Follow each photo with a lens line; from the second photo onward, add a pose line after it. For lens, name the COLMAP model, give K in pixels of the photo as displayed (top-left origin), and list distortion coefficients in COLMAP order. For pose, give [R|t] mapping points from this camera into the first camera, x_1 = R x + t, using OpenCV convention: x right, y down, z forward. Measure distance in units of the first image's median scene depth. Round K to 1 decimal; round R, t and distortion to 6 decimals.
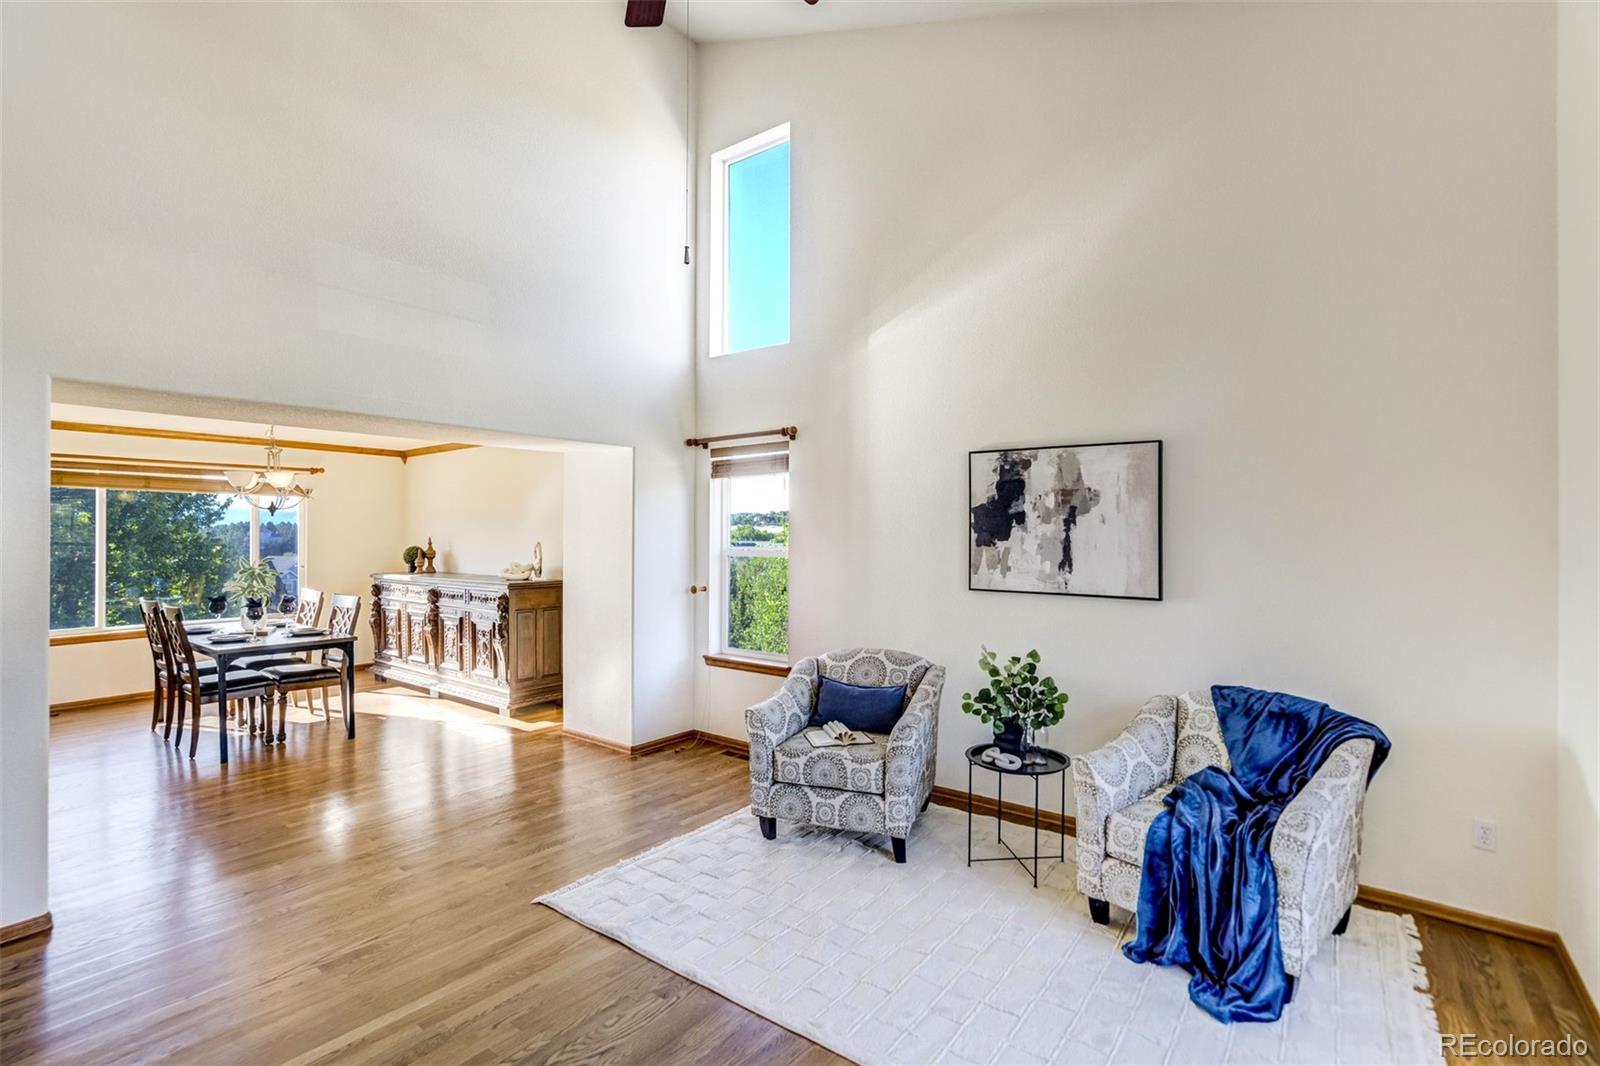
lens RADIAL K [[763.2, 0, 814.9], [0, 763.2, 528.1], [0, 0, 1]] dist [-0.035086, 0.012431]
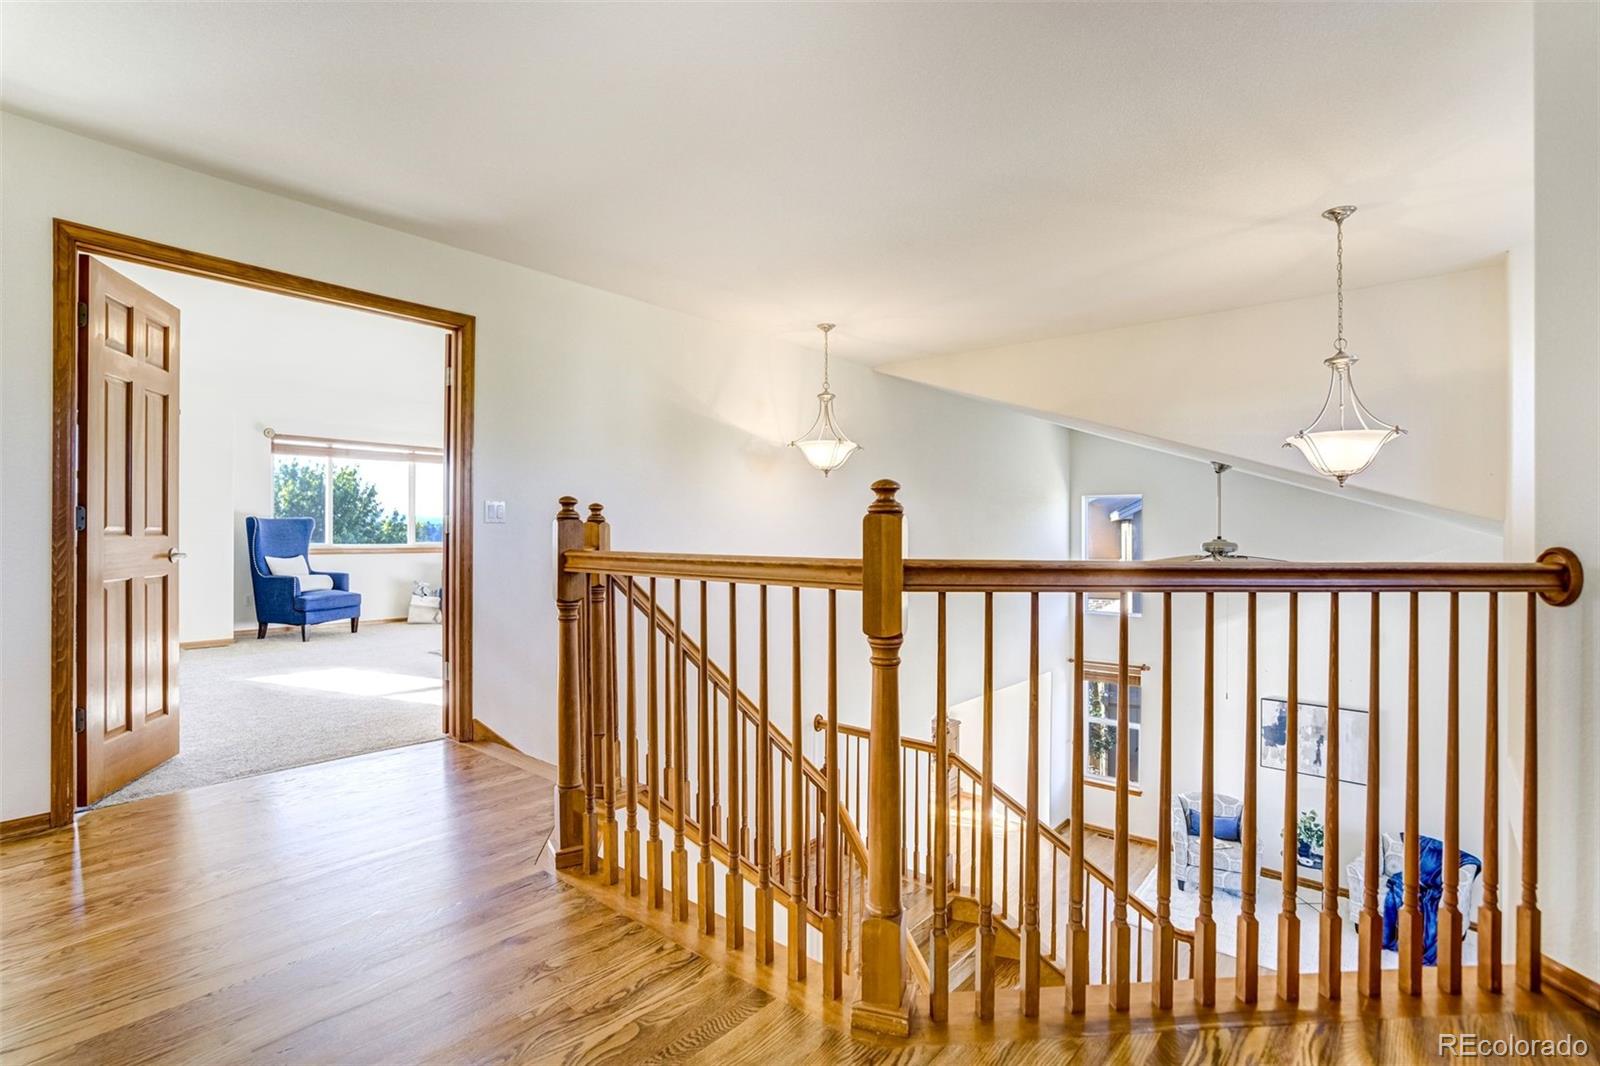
lens RADIAL K [[763.2, 0, 809.5], [0, 763.2, 522.7], [0, 0, 1]] dist [-0.035086, 0.012431]
pose [[0.999263, 0.005246, -0.038033, -1.057238], [-0.005205, 0.999986, 0.001185, -0.645134], [0.038039, -0.000986, 0.999276, -1.196784]]
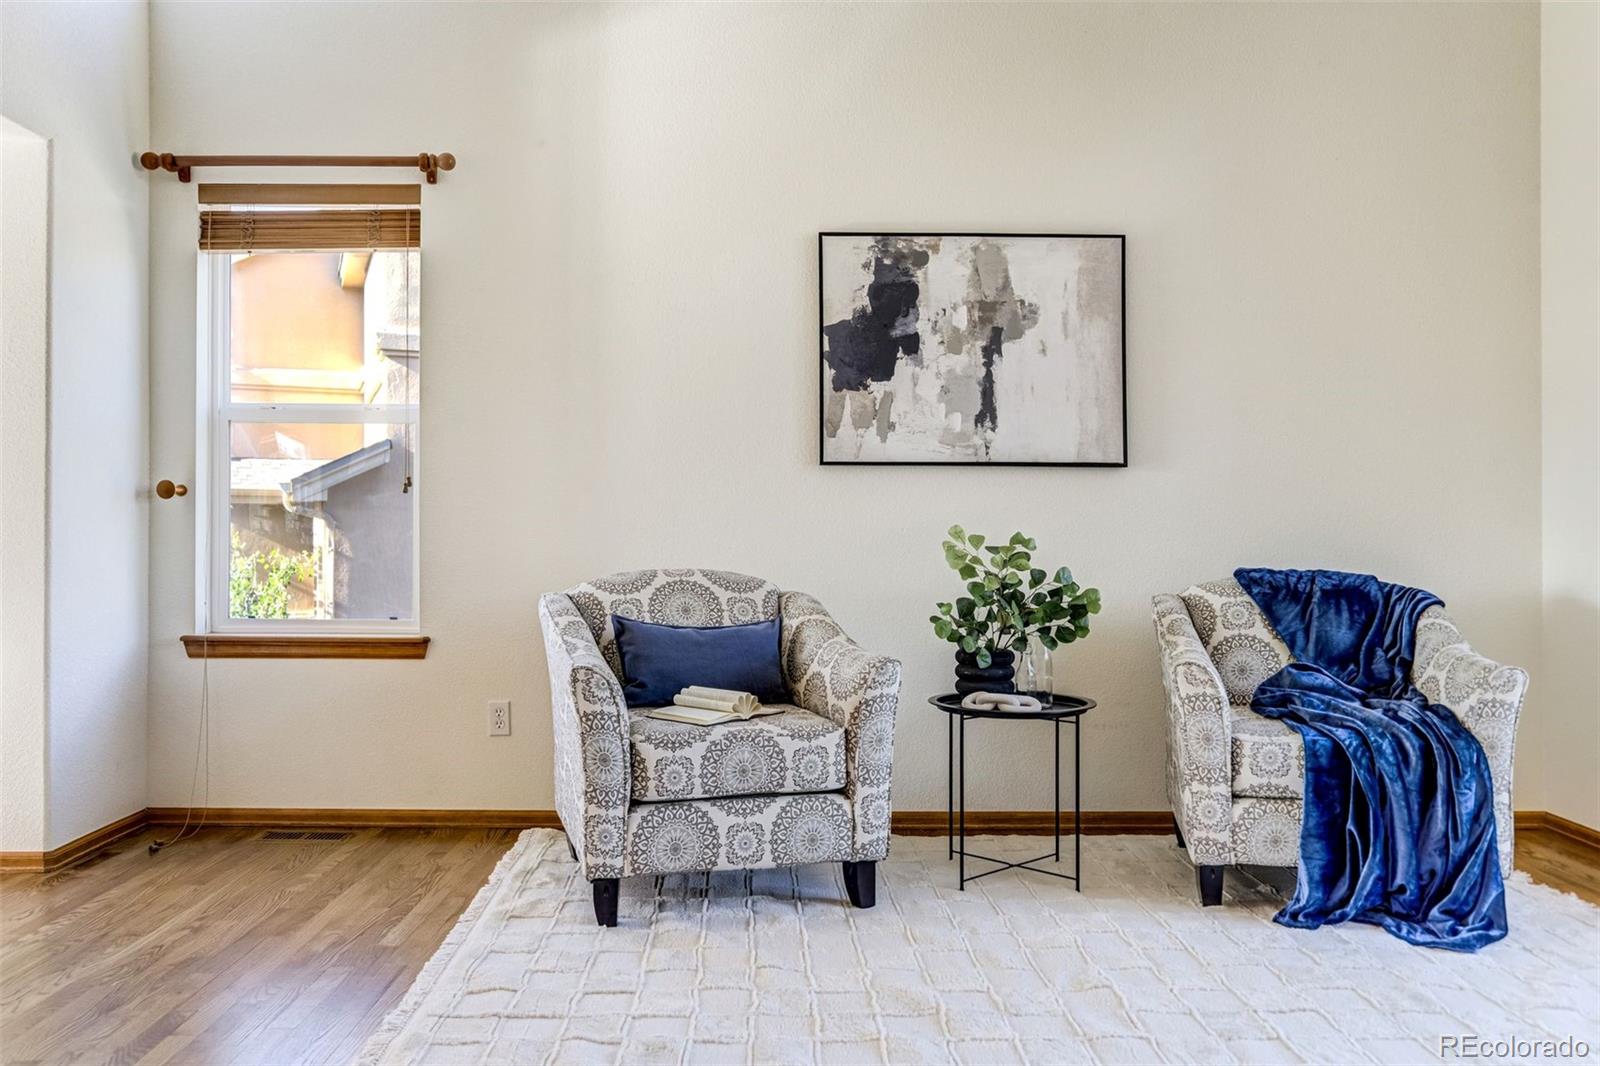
lens RADIAL K [[1315.9, 0, 796.4], [0, 1315.9, 501.4], [0, 0, 1]] dist [-0.019715, 0.007155]
pose [[0.778448, 0.014177, 0.627549, -0.517769], [-0.004515, 0.999846, -0.016987, 0.145913], [-0.627692, 0.010390, 0.778392, 0.249512]]
